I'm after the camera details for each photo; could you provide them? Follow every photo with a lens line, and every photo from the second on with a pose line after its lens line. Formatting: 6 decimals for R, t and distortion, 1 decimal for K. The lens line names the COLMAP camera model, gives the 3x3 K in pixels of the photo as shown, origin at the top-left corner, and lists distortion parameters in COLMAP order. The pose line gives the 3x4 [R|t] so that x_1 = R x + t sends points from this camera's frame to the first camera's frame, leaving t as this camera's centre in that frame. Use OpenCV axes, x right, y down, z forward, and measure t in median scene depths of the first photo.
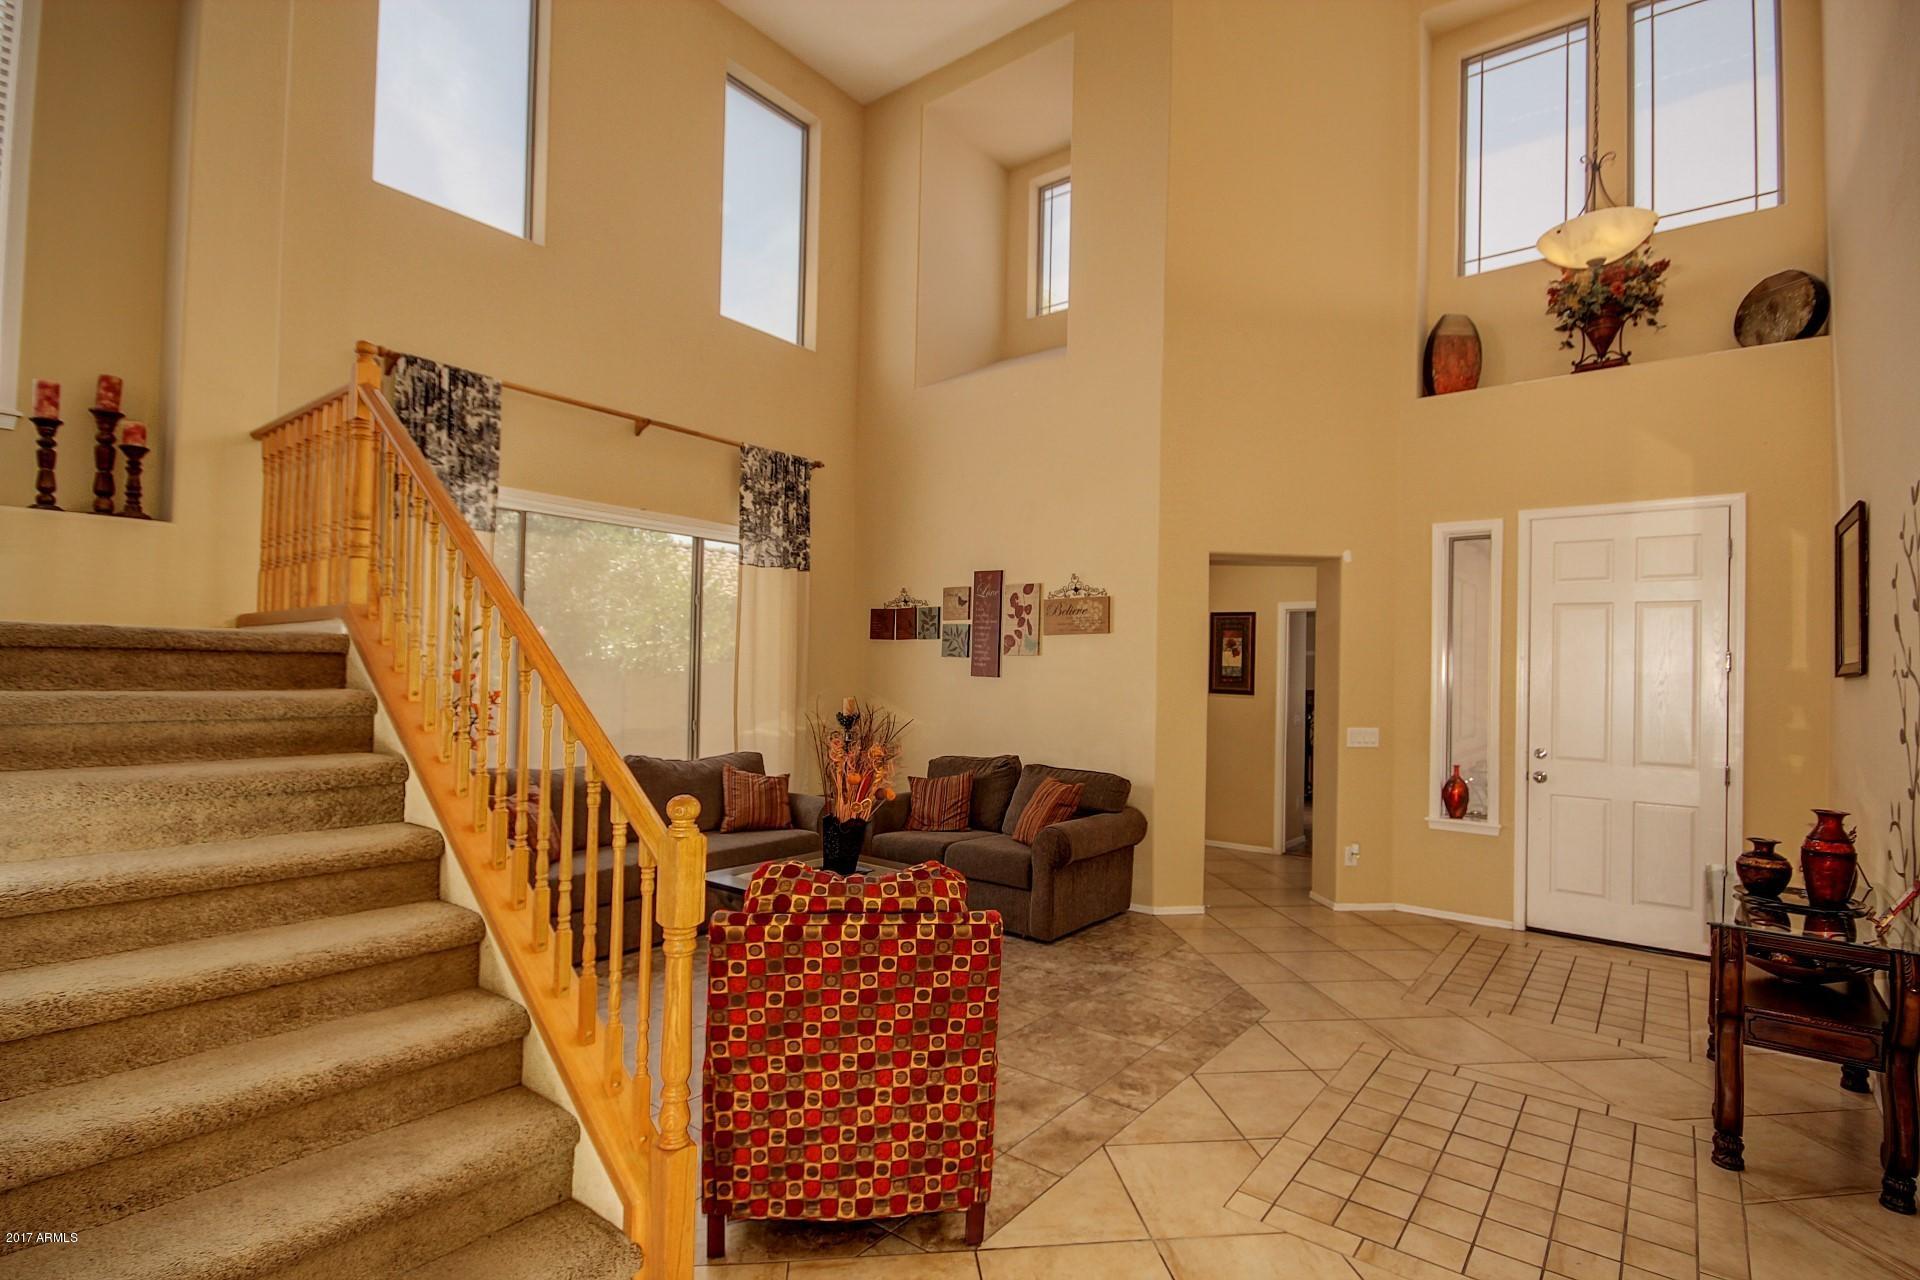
lens RADIAL K [[898.0, 0, 976.4], [0, 898.0, 654.2], [0, 0, 1]] dist [0.004517, -0.009222]
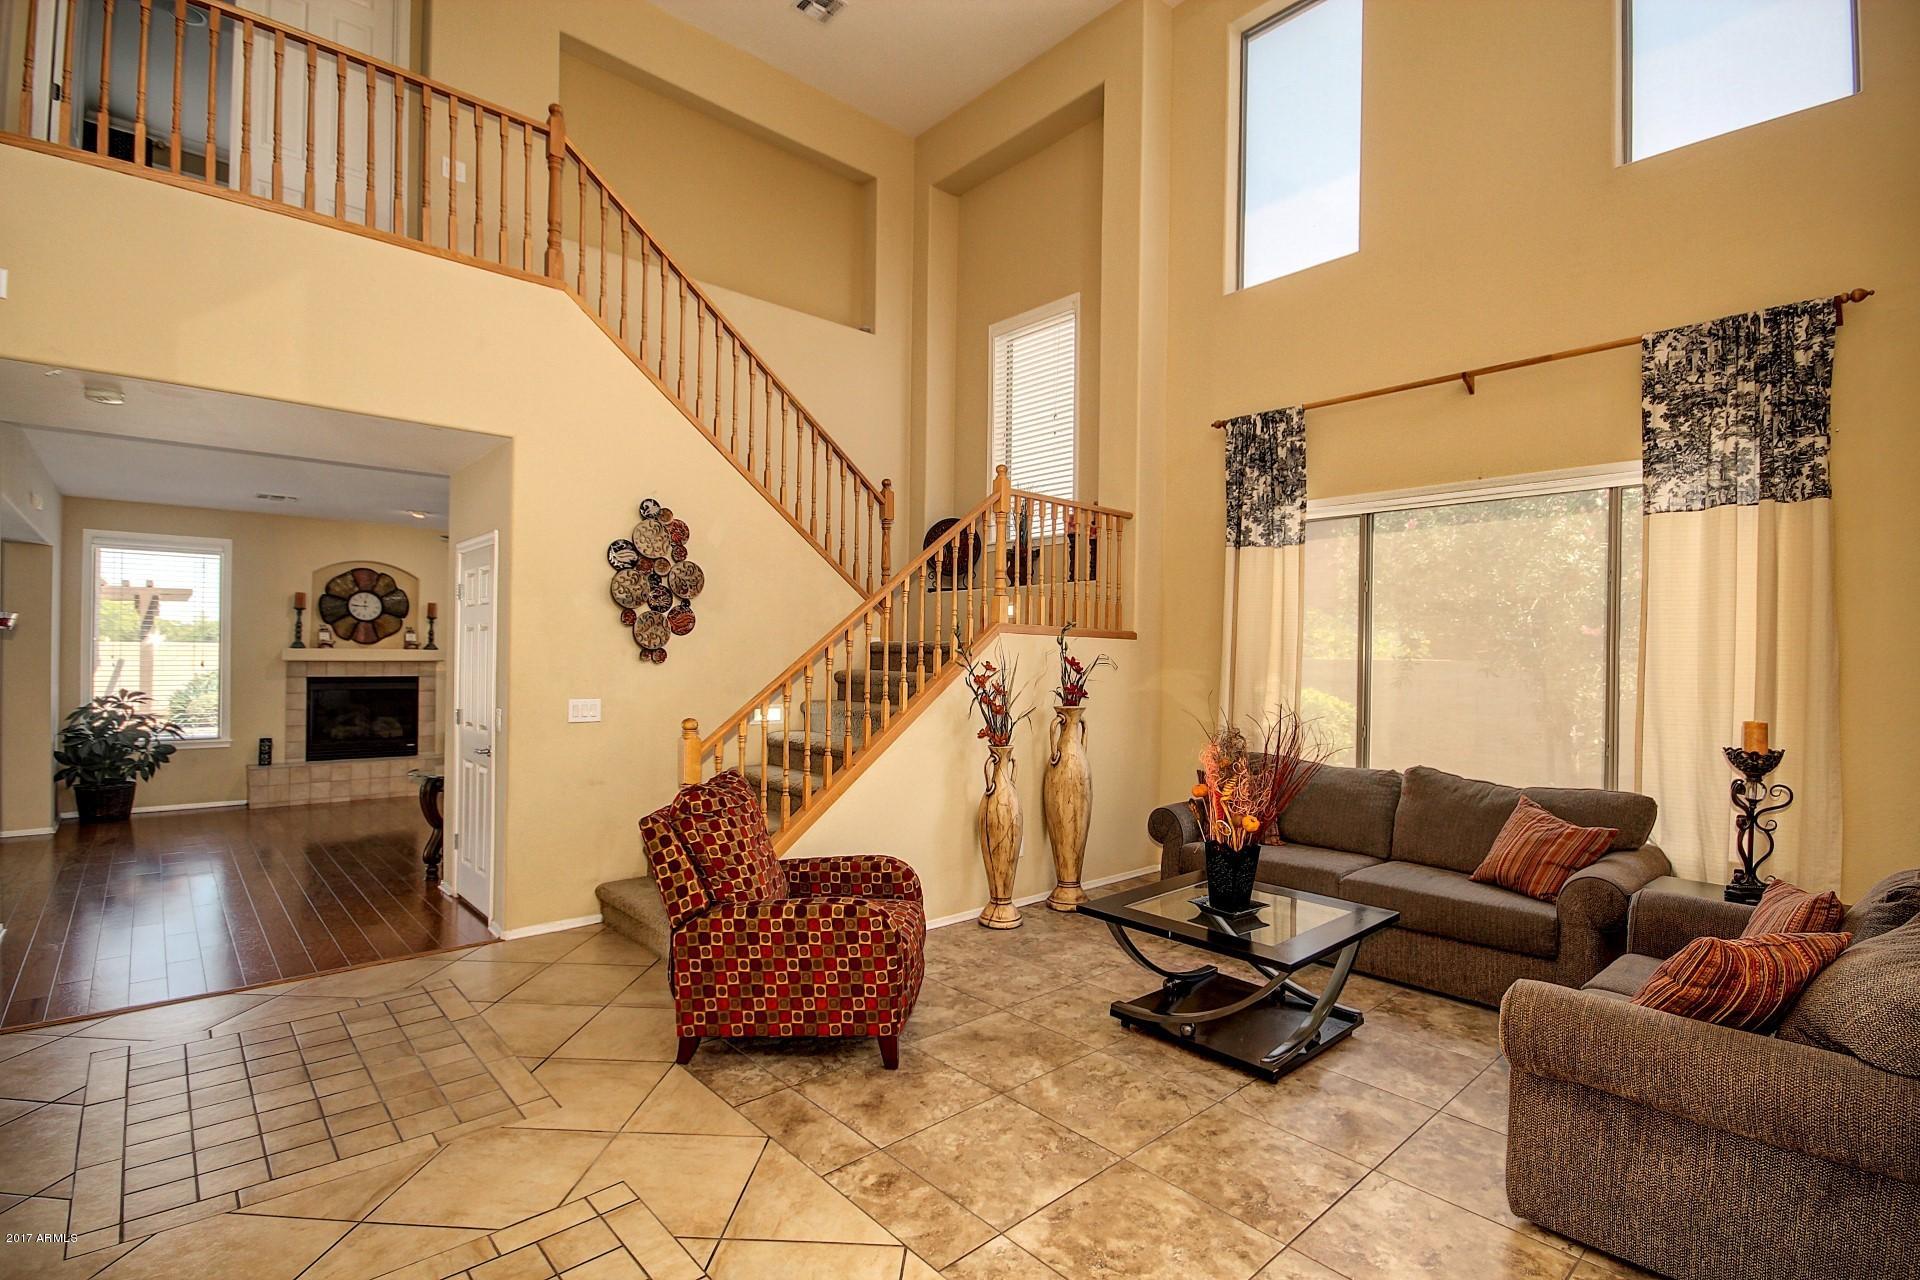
lens RADIAL K [[898.0, 0, 968.9], [0, 898.0, 648.6], [0, 0, 1]] dist [0.004517, -0.009222]
pose [[-0.174925, -0.032962, -0.984030, 0.540027], [-0.002608, 0.999451, -0.033015, 0.026356], [0.984578, -0.003209, -0.174915, 0.694406]]
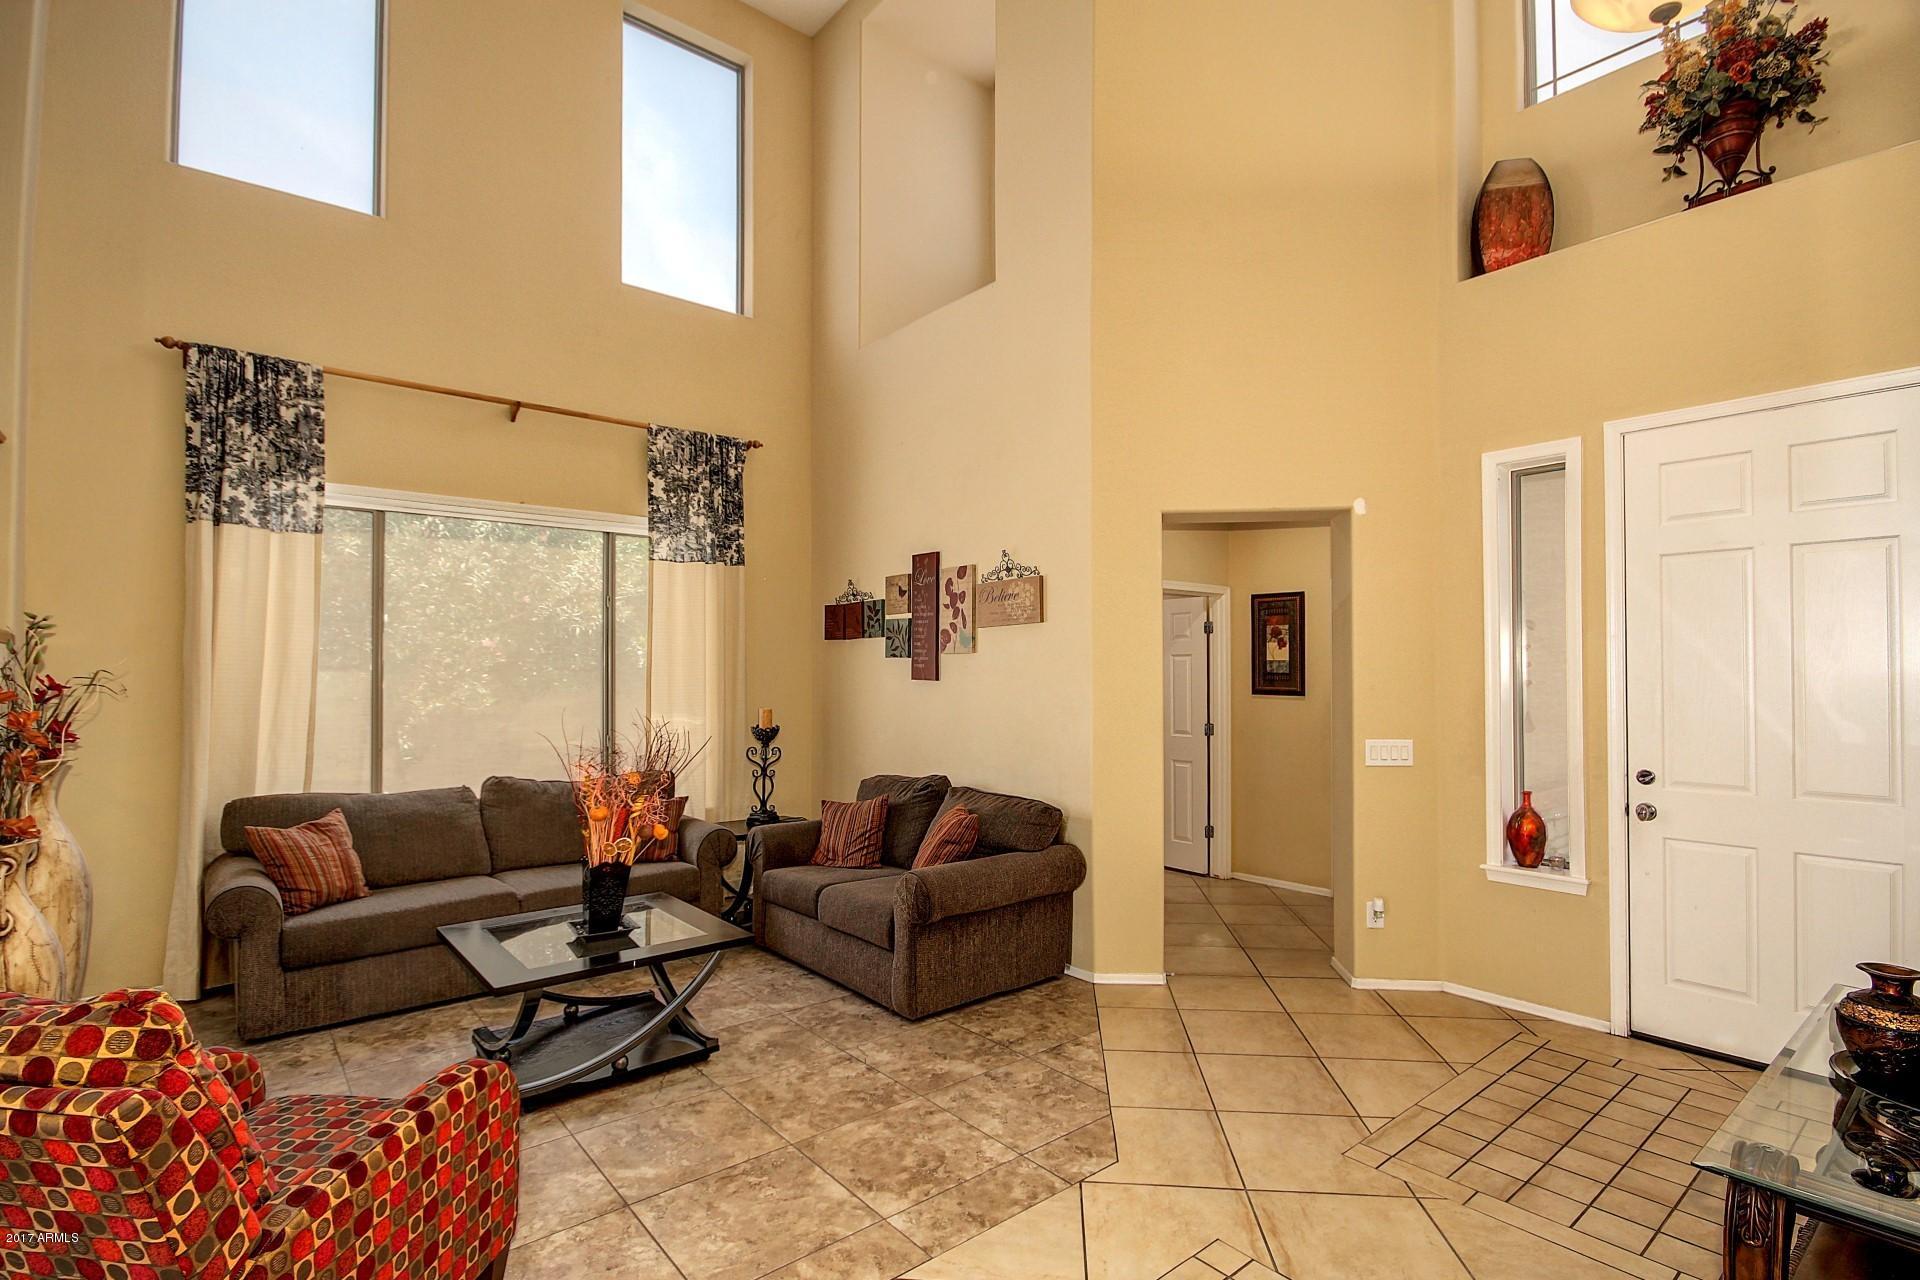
lens RADIAL K [[898.0, 0, 985.7], [0, 898.0, 656.9], [0, 0, 1]] dist [0.004517, -0.009222]
pose [[0.977079, -0.026737, -0.211191, 0.274145], [0.026251, 0.999642, -0.005103, 0.010175], [0.211252, -0.000558, 0.977432, 0.222617]]
